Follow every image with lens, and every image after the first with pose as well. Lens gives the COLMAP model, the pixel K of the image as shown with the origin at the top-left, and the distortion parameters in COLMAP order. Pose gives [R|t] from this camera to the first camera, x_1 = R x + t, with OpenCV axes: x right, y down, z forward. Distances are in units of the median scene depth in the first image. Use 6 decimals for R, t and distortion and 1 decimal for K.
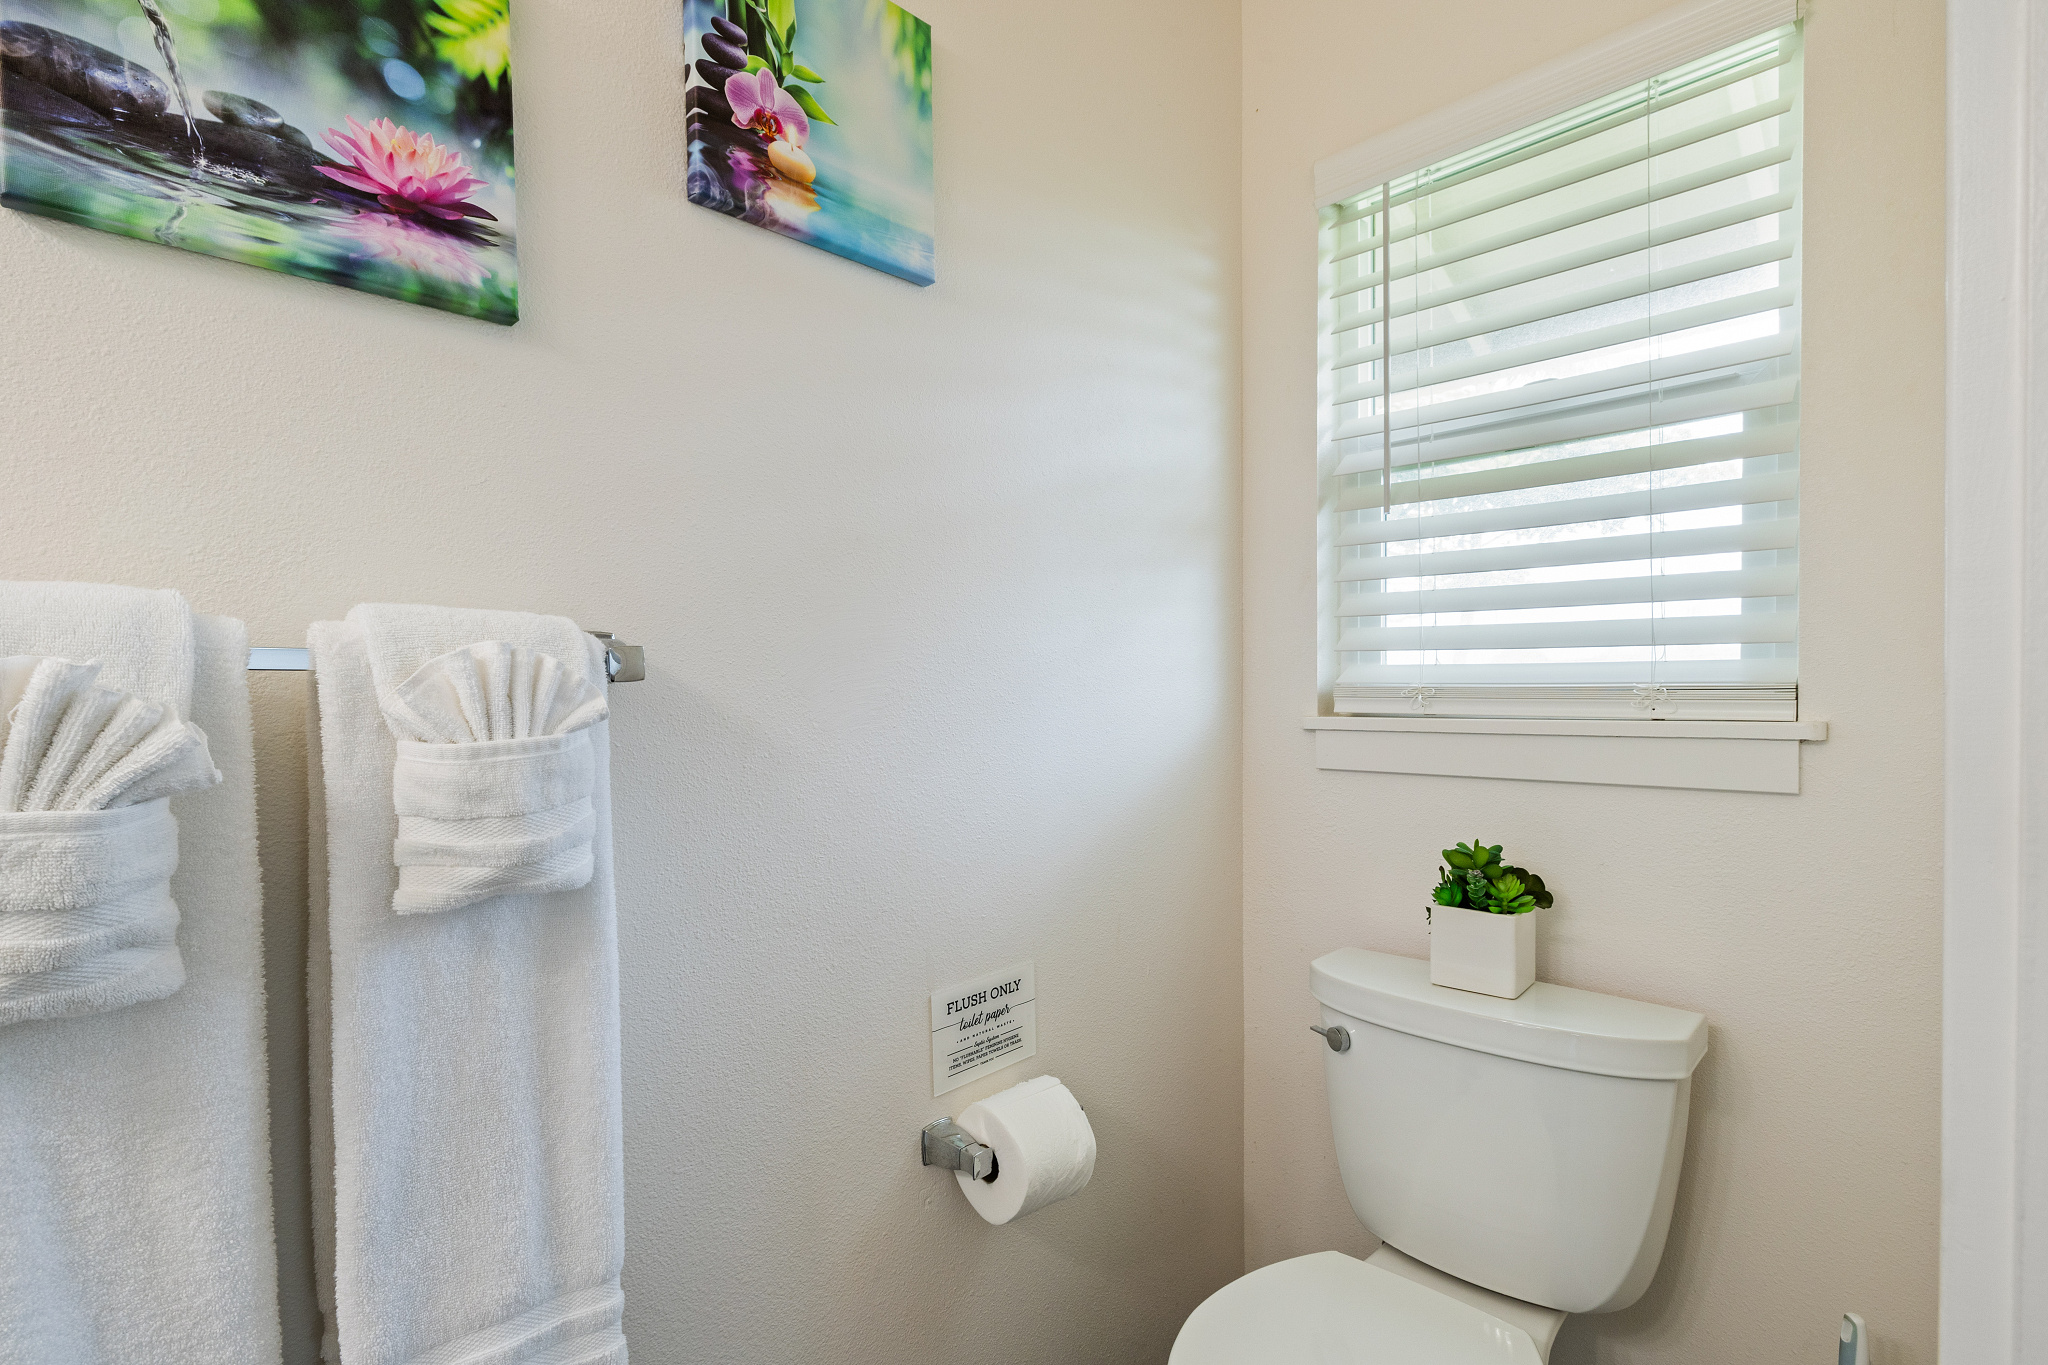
lens RADIAL K [[938.5, 0, 1020.7], [0, 938.5, 708.3], [0, 0, 1]] dist [-0.002094, -0.000125]
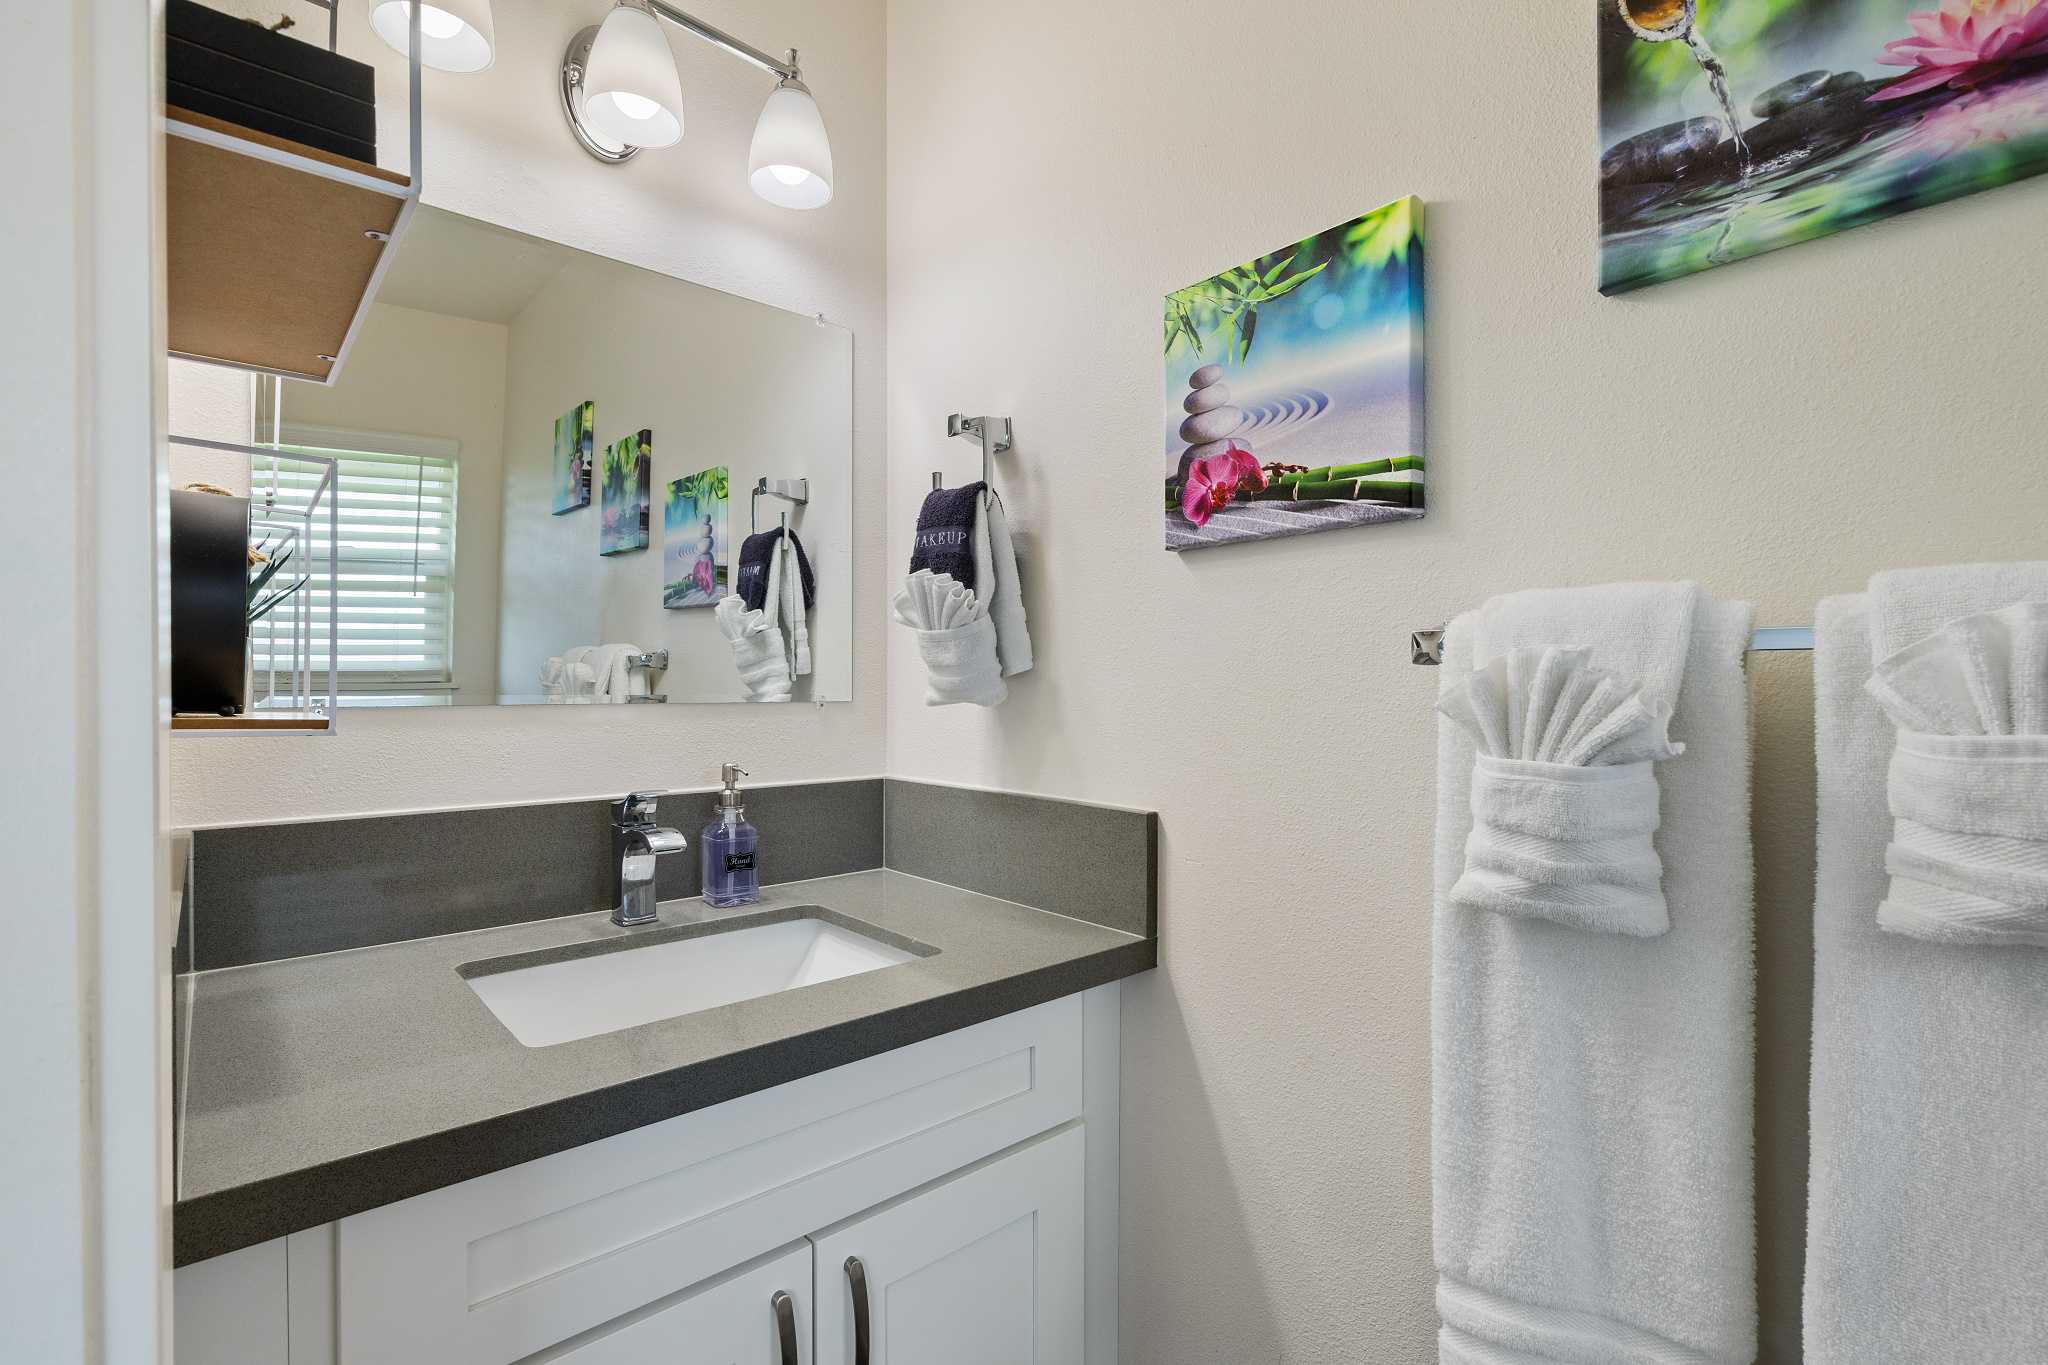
lens RADIAL K [[919.7, 0, 1009.1], [0, 919.7, 693.9], [0, 0, 1]] dist [-0.001896, -0.000110]
pose [[-0.062252, 0.018660, -0.997886, 0.221097], [-0.018666, 0.999629, 0.019857, 0.001832], [0.997886, 0.019862, -0.061880, 0.244564]]
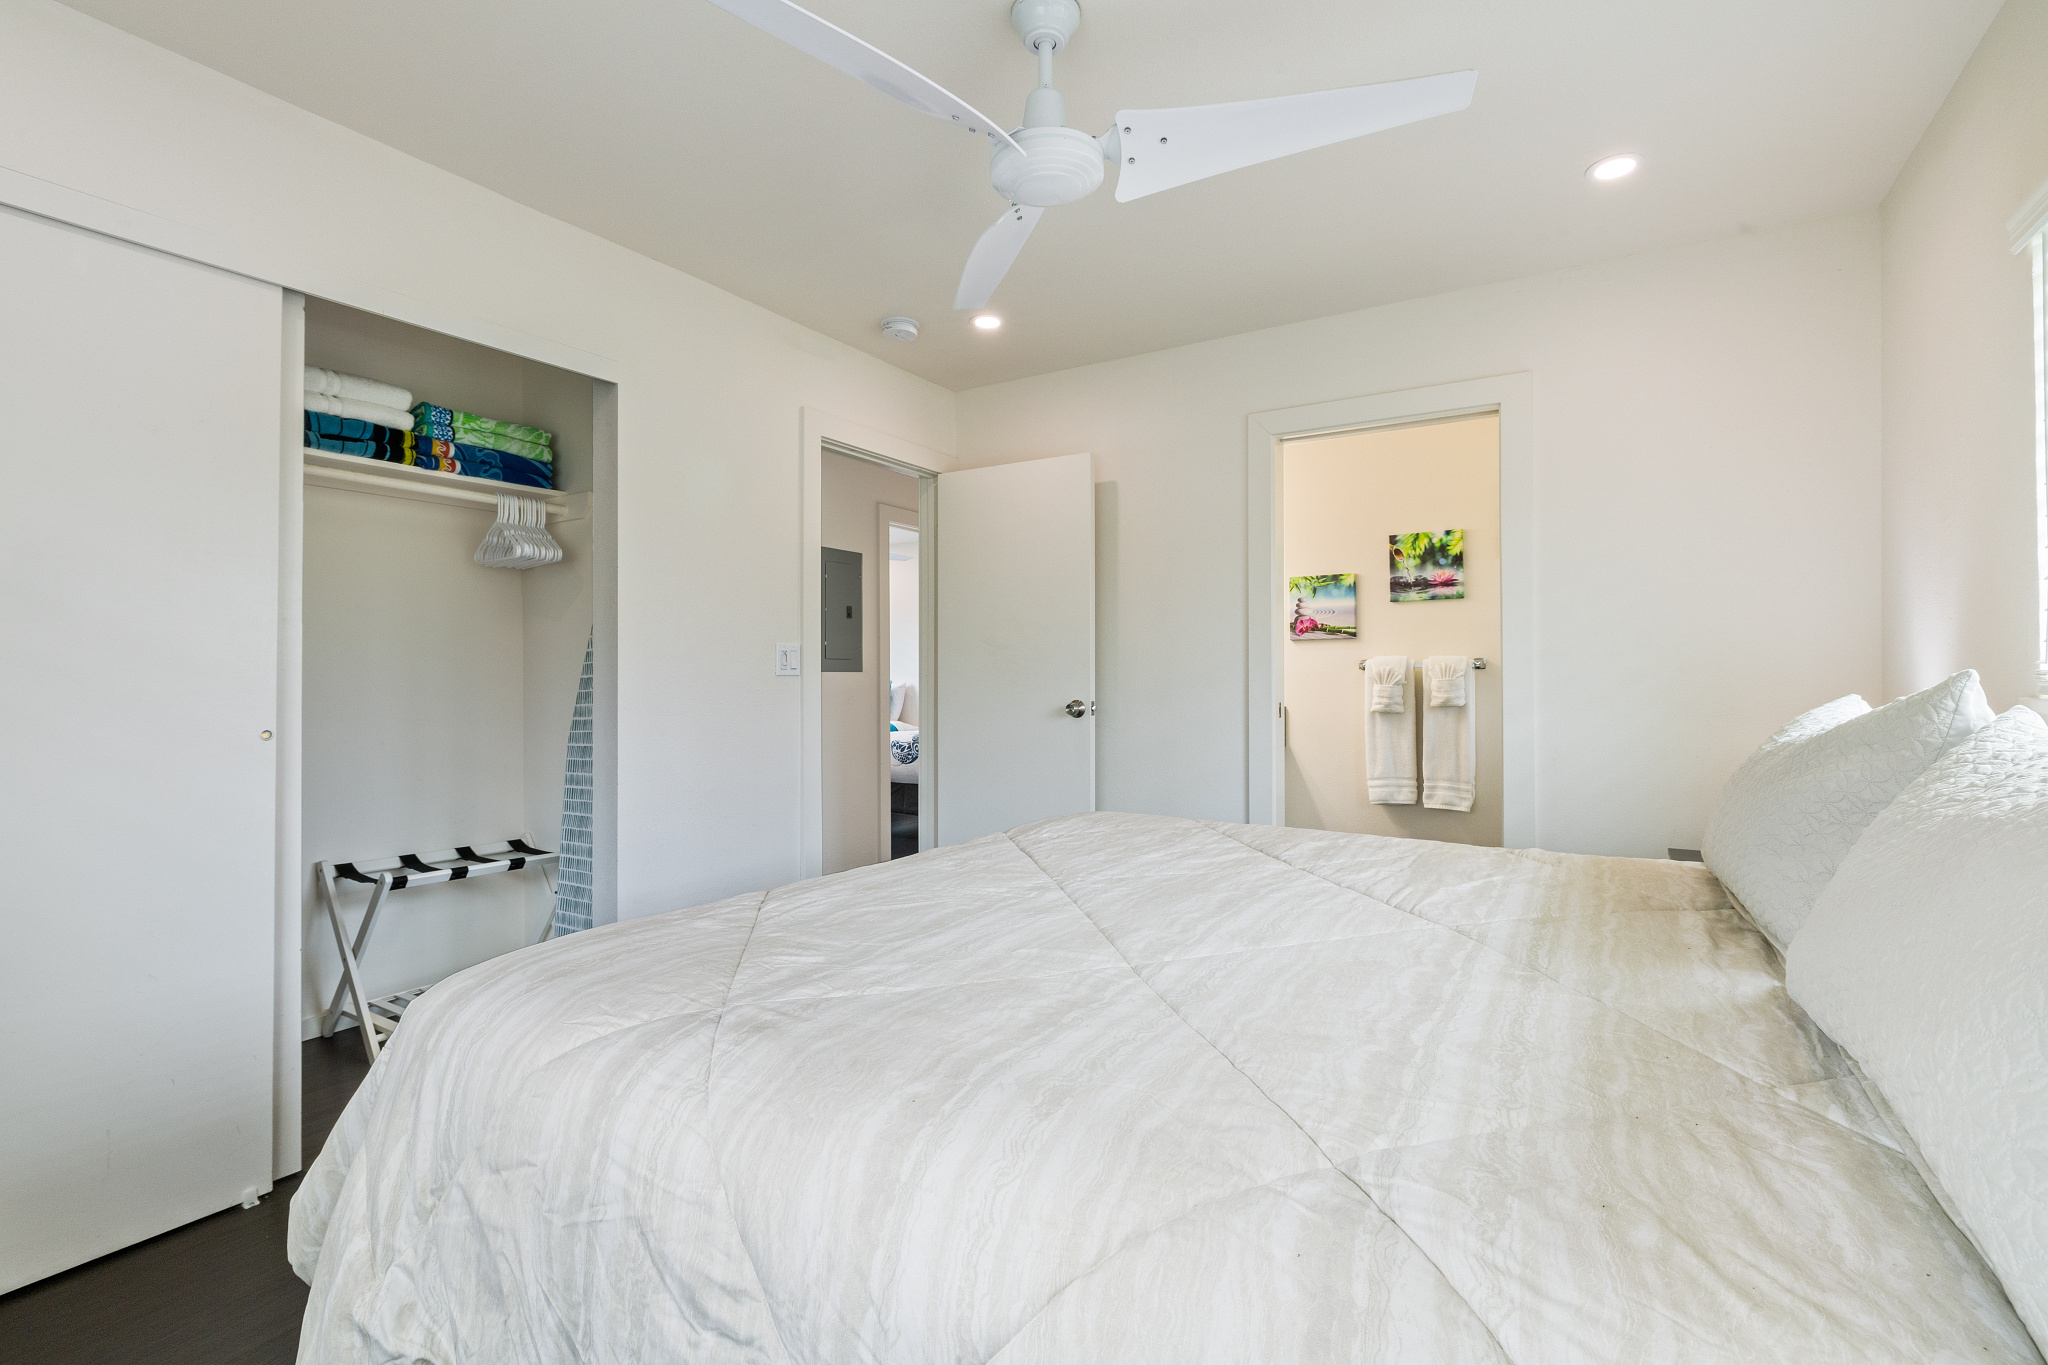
lens RADIAL K [[914.5, 0, 1019.1], [0, 914.5, 678.7], [0, 0, 1]] dist [-0.001958, -0.000215]
pose [[0.234133, 0.010033, -0.972153, 4.583791], [-0.014991, 0.999865, 0.006709, 0.035528], [0.972089, 0.013003, 0.234252, -3.077523]]
